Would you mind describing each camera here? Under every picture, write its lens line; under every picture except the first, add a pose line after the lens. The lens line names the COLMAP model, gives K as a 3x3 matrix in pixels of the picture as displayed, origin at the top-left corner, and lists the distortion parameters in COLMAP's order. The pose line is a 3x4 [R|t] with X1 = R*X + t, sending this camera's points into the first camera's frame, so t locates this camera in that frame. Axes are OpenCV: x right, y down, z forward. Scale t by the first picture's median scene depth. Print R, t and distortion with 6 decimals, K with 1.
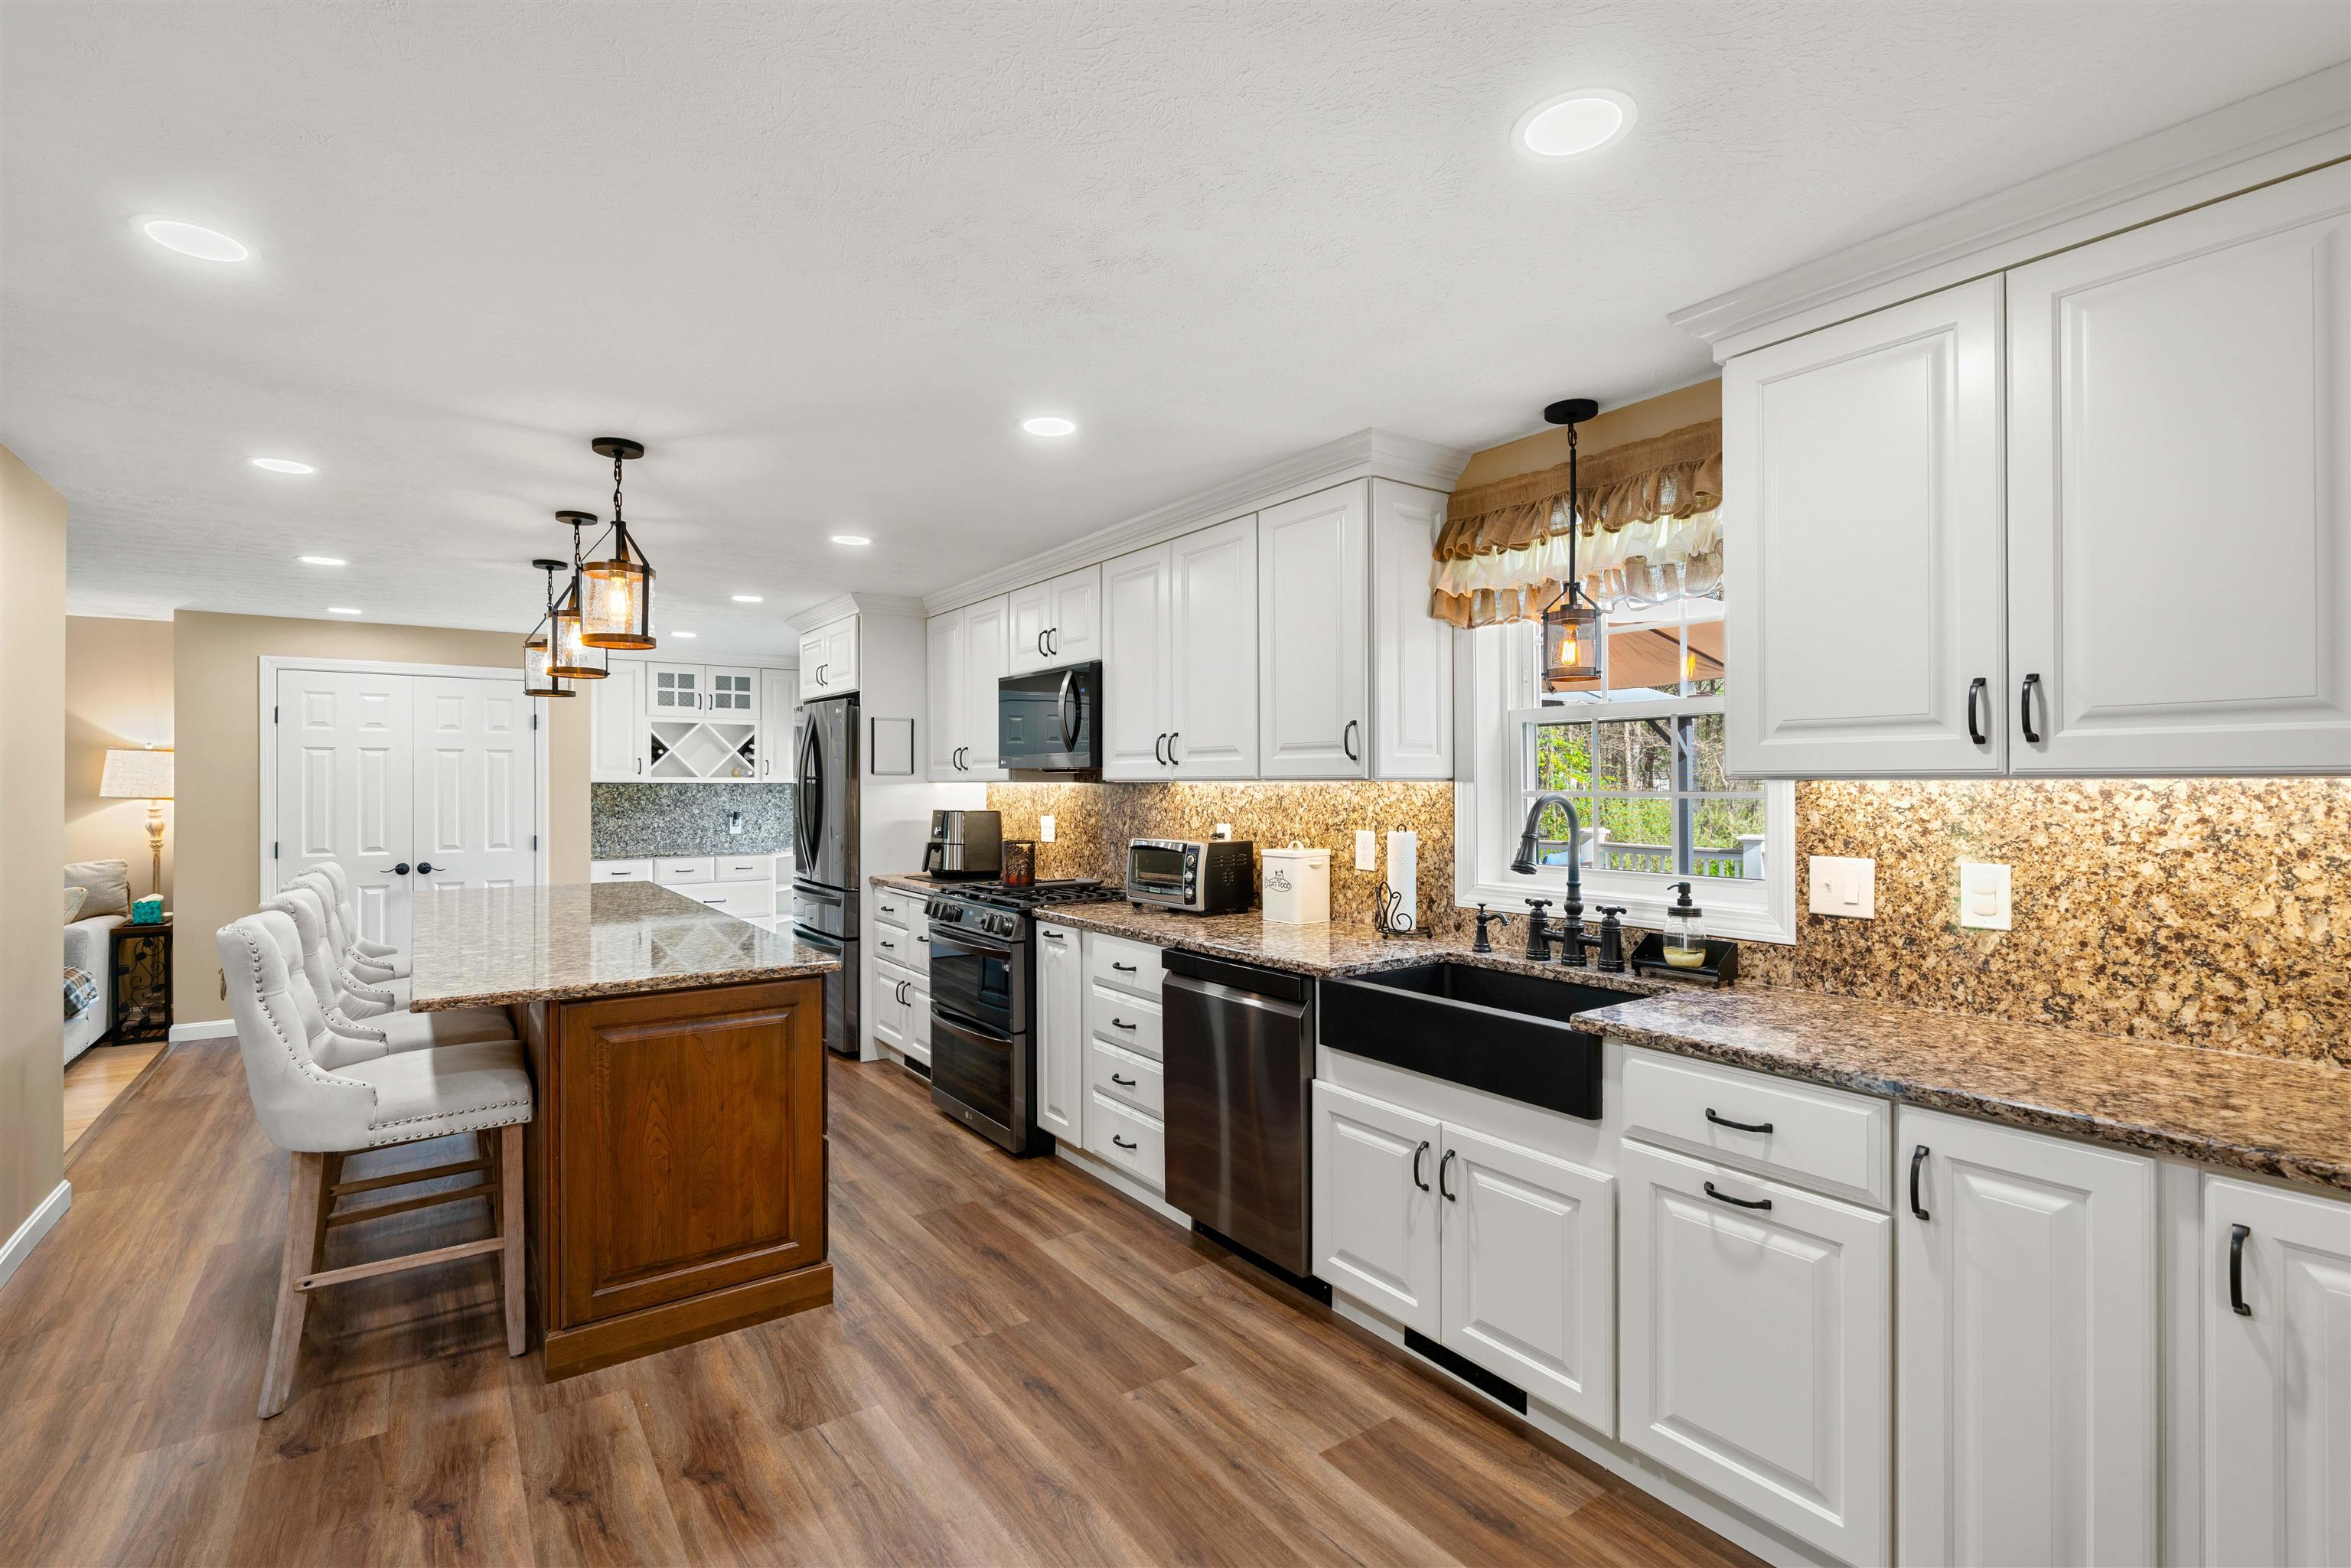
lens RADIAL K [[1055.3, 0, 1171.5], [0, 1055.3, 780.2], [0, 0, 1]] dist [-0.010860, 0.002930]
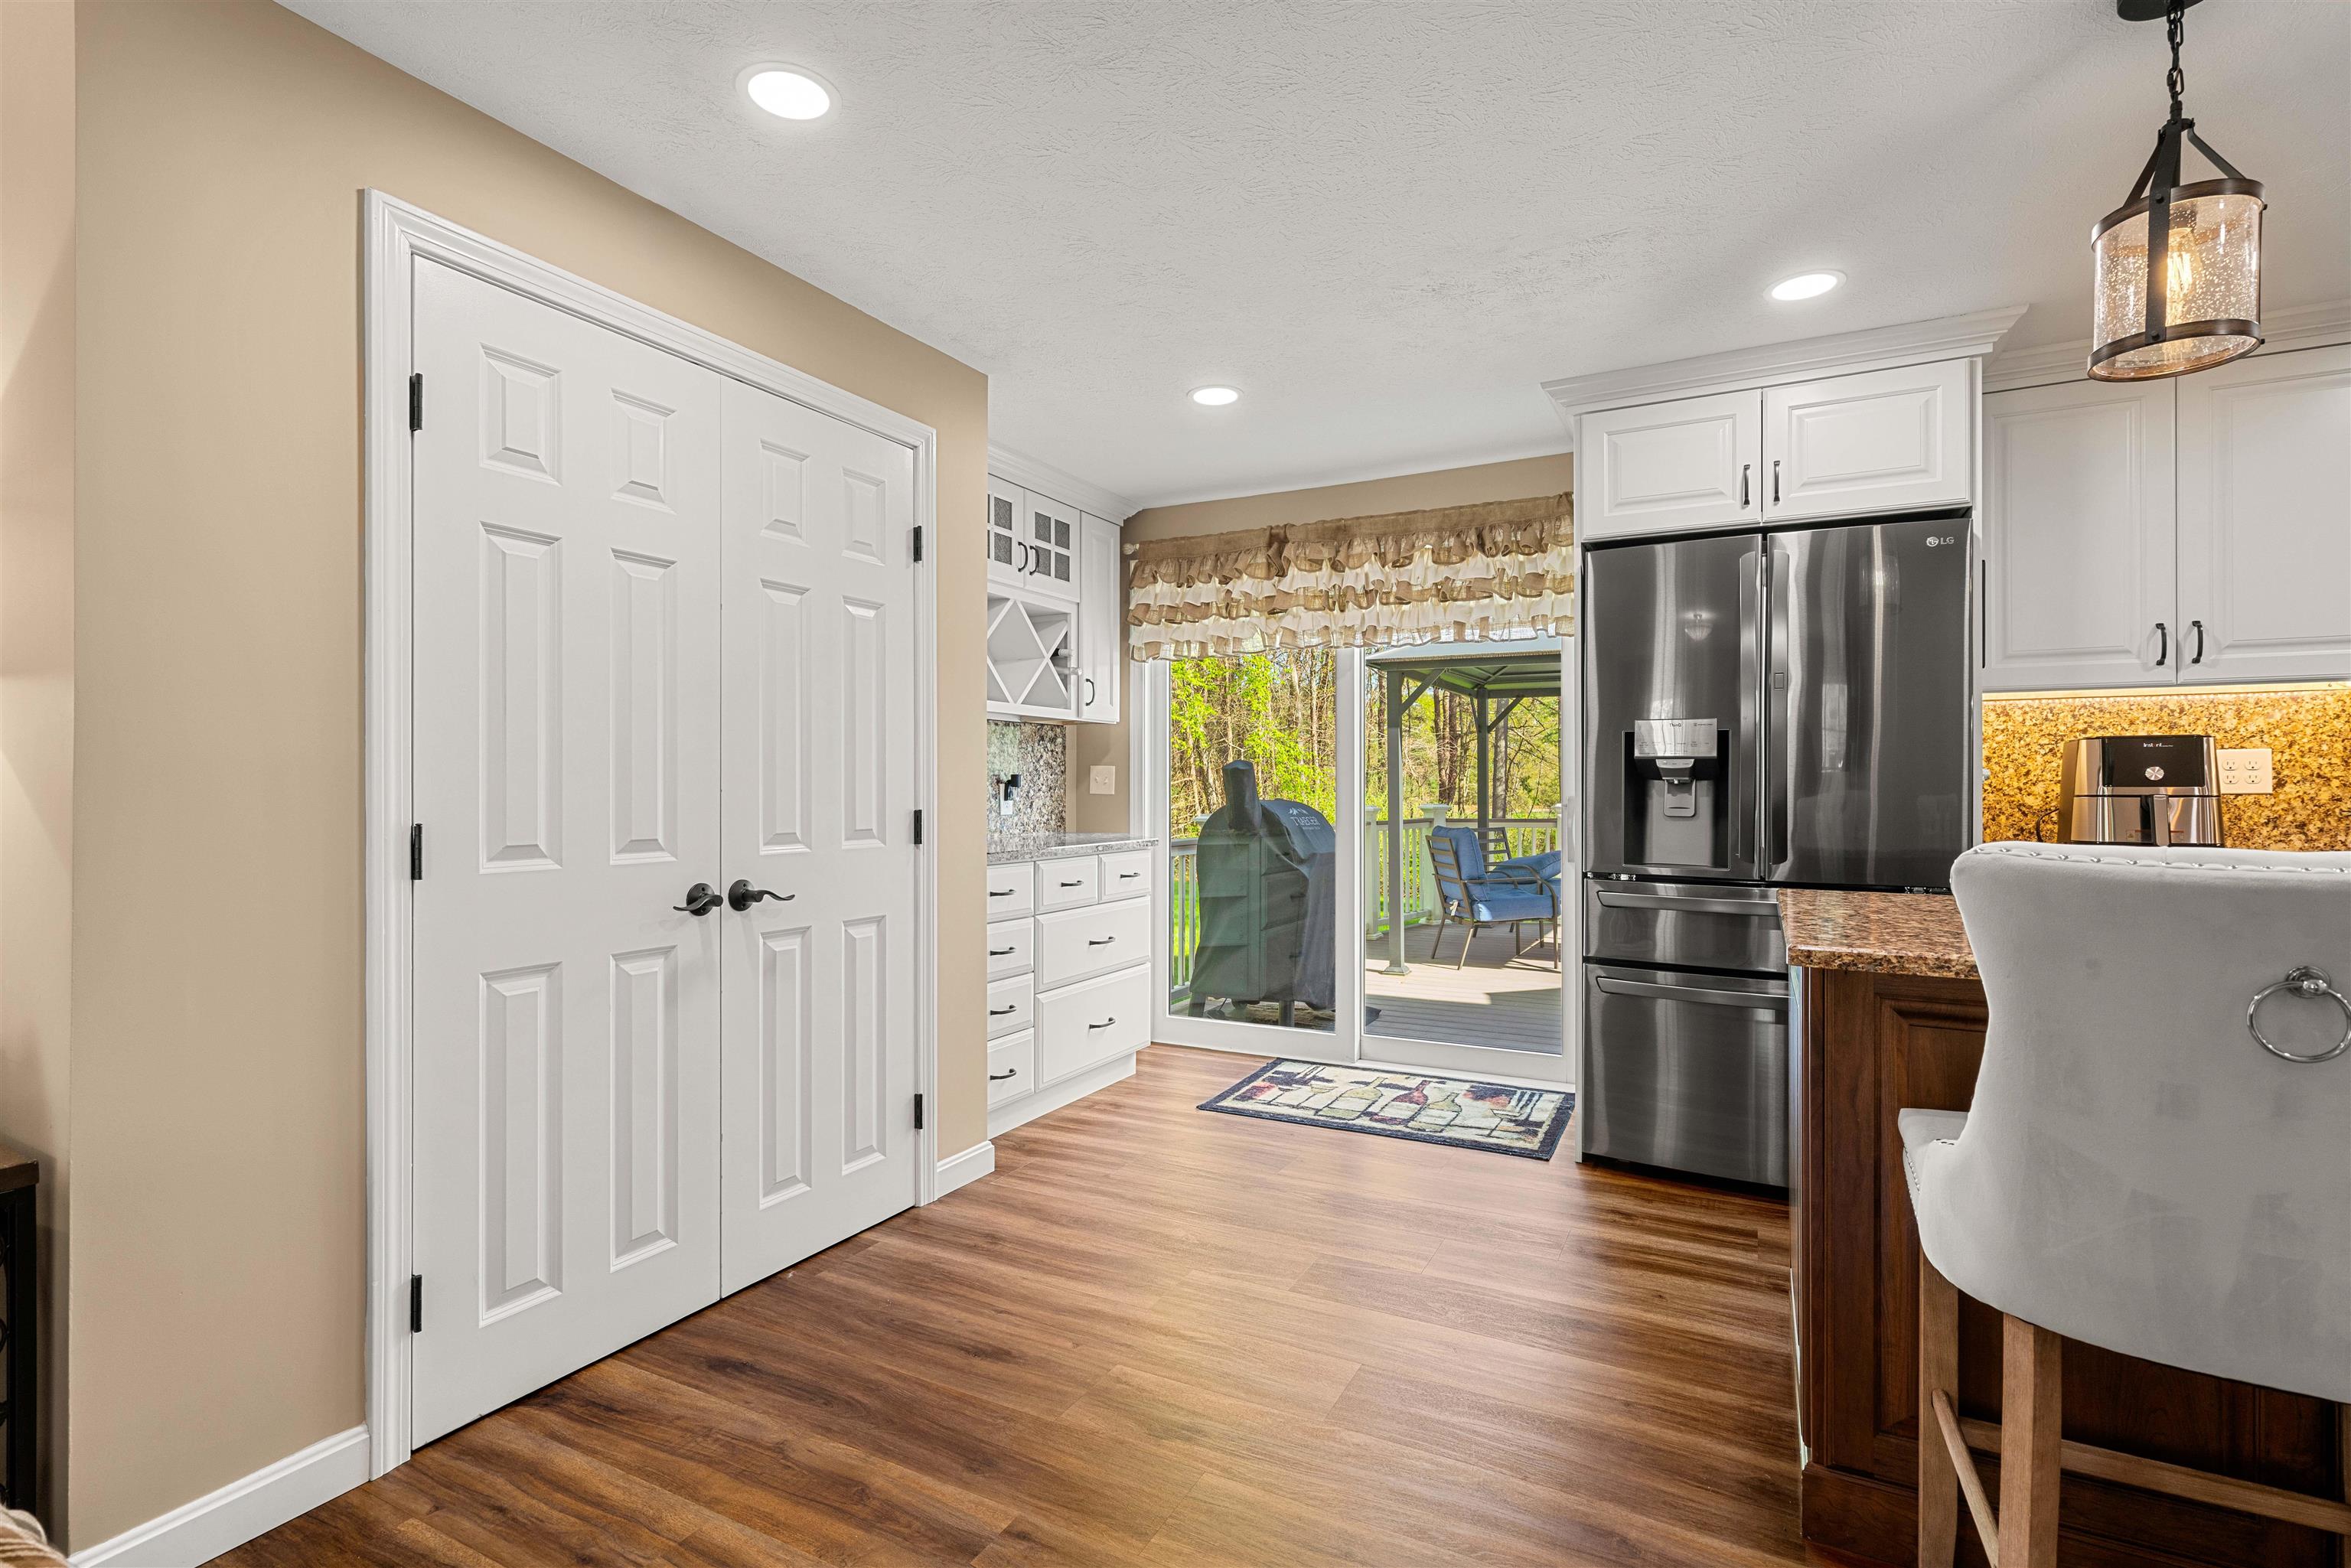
lens RADIAL K [[1096.9, 0, 1168.9], [0, 1096.9, 786.4], [0, 0, 1]] dist [-0.011252, 0.003773]
pose [[0.898821, 0.000217, 0.438317, -1.455069], [-0.001413, 0.999996, 0.002403, 0.085825], [-0.438314, -0.002780, 0.898817, 1.142145]]
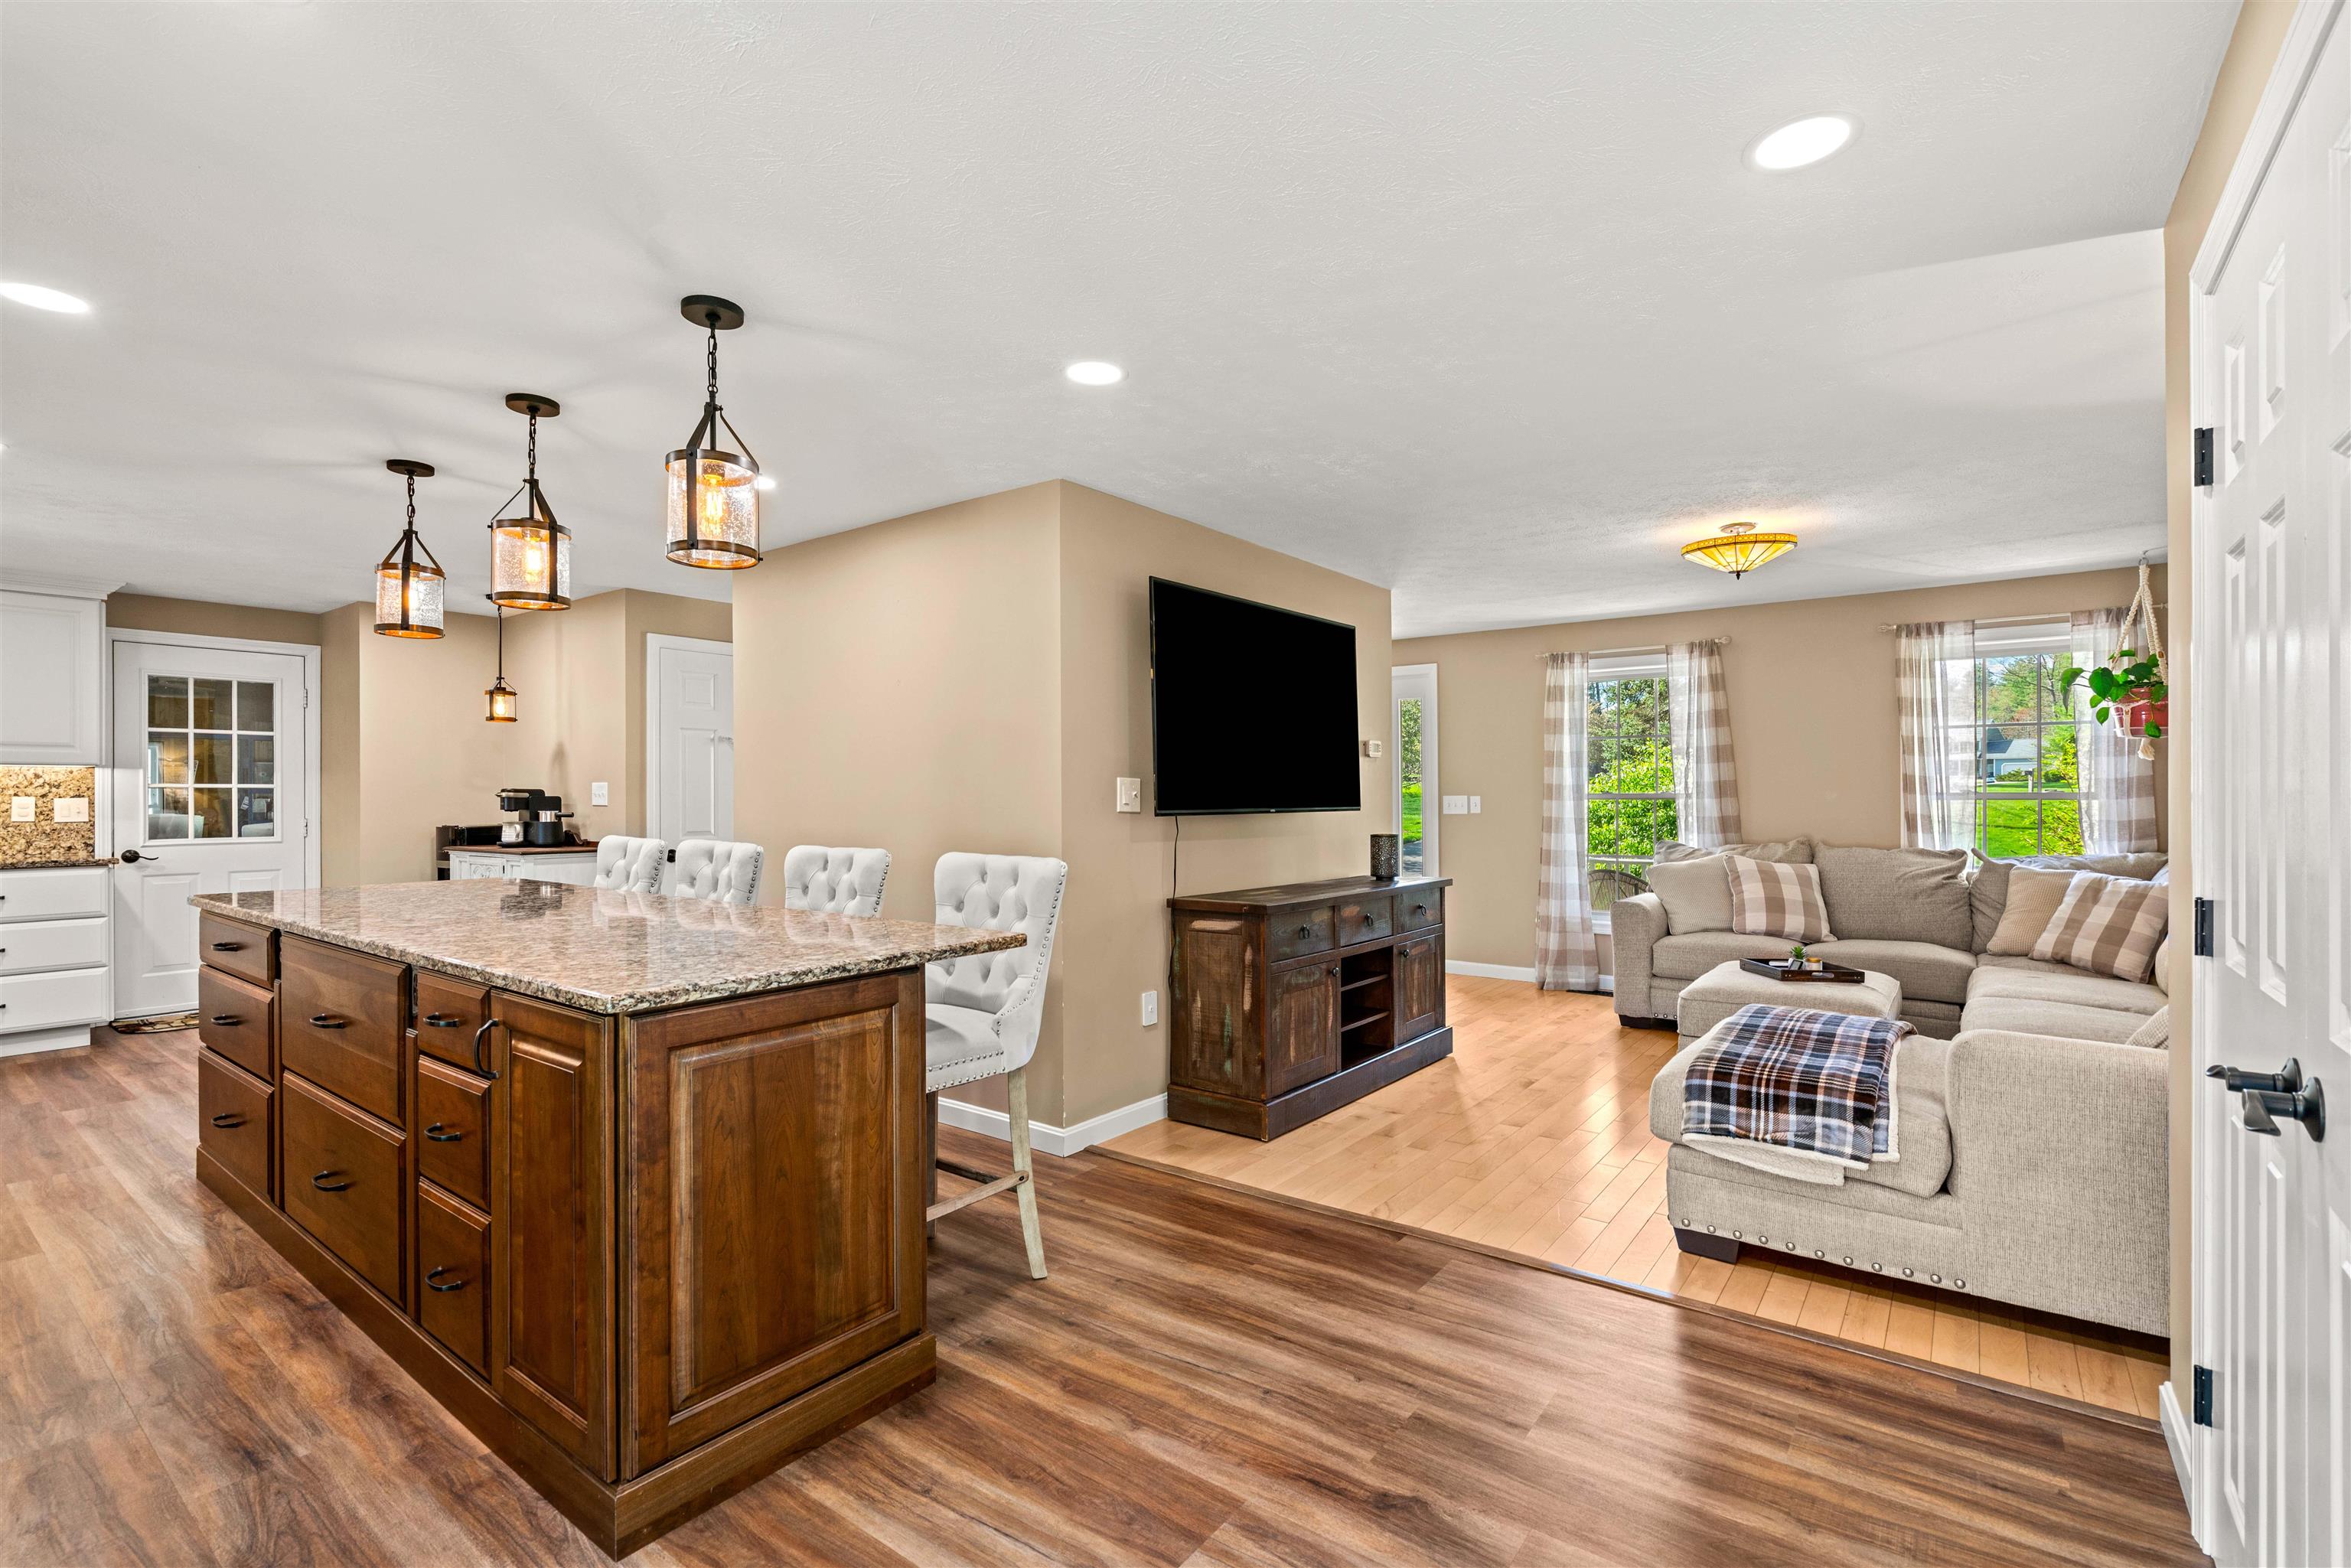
lens RADIAL K [[1055.3, 0, 1172.0], [0, 1055.3, 793.6], [0, 0, 1]] dist [-0.010860, 0.002930]
pose [[-0.954519, 0.003160, -0.298135, -0.906476], [0.004516, 0.999982, -0.003859, 0.055237], [0.298117, -0.005030, -0.954516, 2.178615]]
